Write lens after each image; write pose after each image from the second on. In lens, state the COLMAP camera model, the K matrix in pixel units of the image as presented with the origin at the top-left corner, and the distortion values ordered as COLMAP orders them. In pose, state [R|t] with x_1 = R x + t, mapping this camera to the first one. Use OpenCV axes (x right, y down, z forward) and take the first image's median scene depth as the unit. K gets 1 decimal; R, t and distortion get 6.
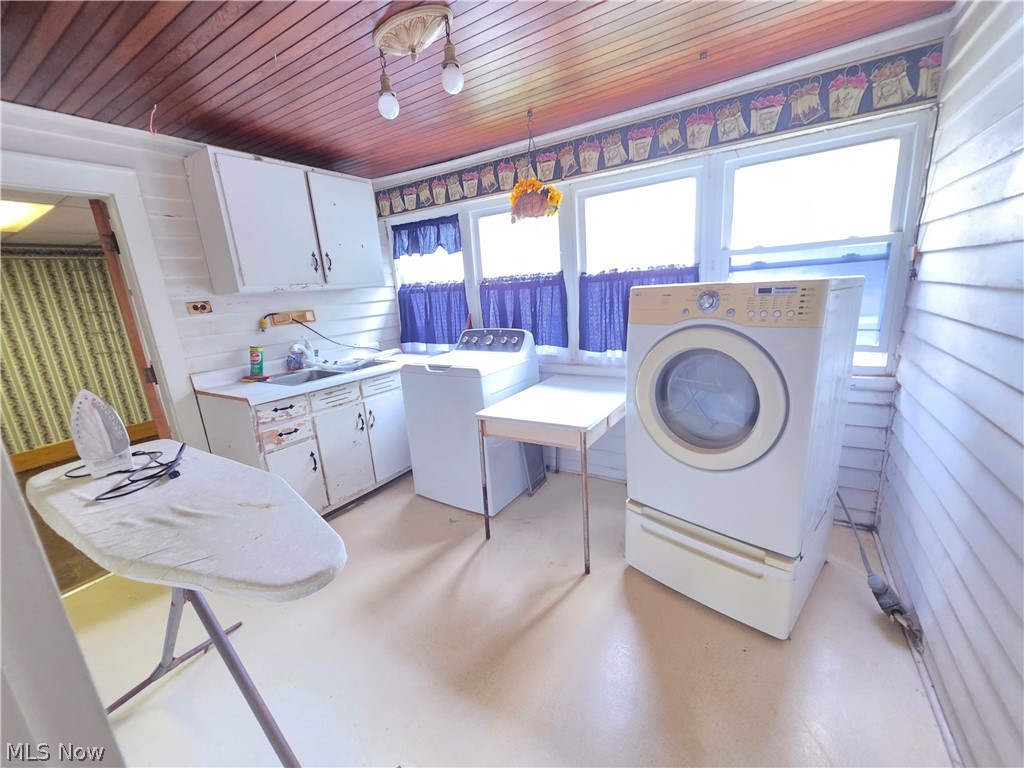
lens RADIAL K [[409.9, 0, 517.0], [0, 409.9, 387.7], [0, 0, 1]] dist [-0.002069, 0.000307]
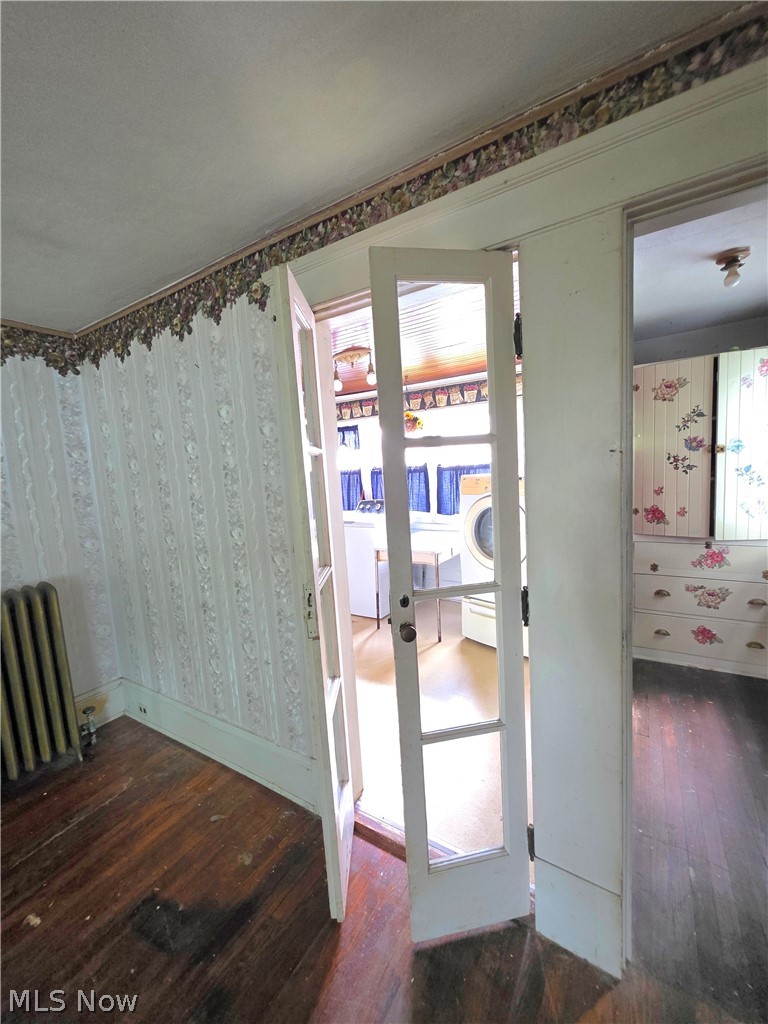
lens RADIAL K [[409.9, 0, 381.1], [0, 409.9, 513.8], [0, 0, 1]] dist [-0.002069, 0.000307]
pose [[0.999868, 0.012645, -0.010209, -0.041306], [-0.013840, 0.991803, -0.127024, 0.105845], [0.008519, 0.127148, 0.991847, -0.522004]]
